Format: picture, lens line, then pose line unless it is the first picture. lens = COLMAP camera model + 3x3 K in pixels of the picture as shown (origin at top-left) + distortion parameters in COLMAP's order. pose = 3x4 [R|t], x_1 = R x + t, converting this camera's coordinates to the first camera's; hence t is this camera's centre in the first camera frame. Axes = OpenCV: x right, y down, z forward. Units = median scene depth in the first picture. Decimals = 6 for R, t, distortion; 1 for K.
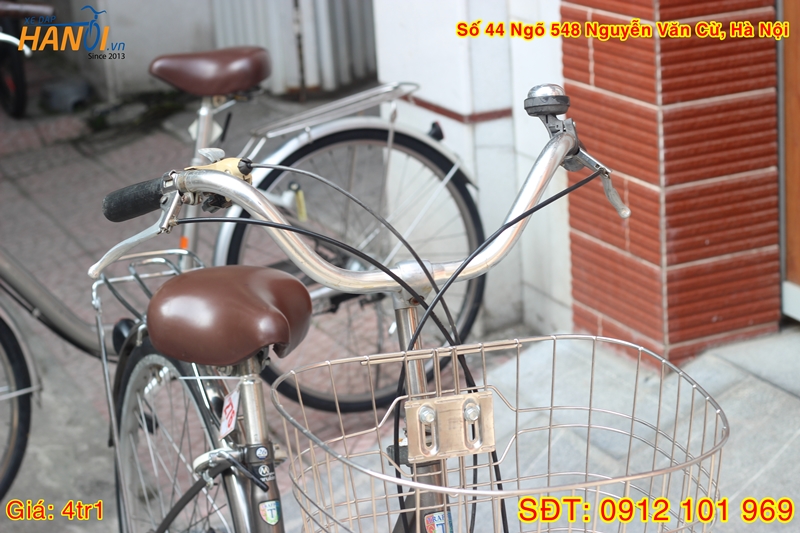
lens RADIAL K [[1981.9, 0, 400.0], [0, 1981.9, 266.5], [0, 0, 1]] dist [0.012888, -0.424960]
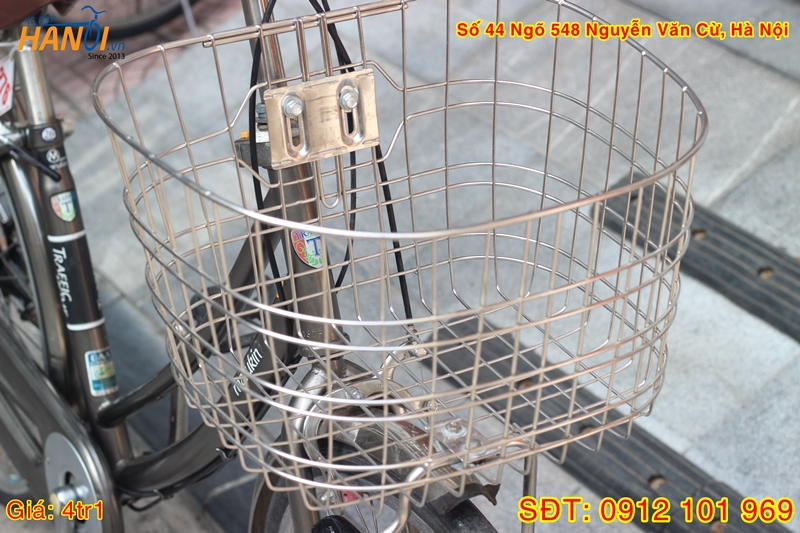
lens RADIAL K [[1981.9, 0, 400.0], [0, 1981.9, 266.5], [0, 0, 1]] dist [0.012888, -0.424960]
pose [[0.988468, -0.071016, 0.133747, -0.040212], [0.040963, 0.975683, 0.215325, -0.021299], [-0.145786, -0.207363, 0.967340, 0.189138]]
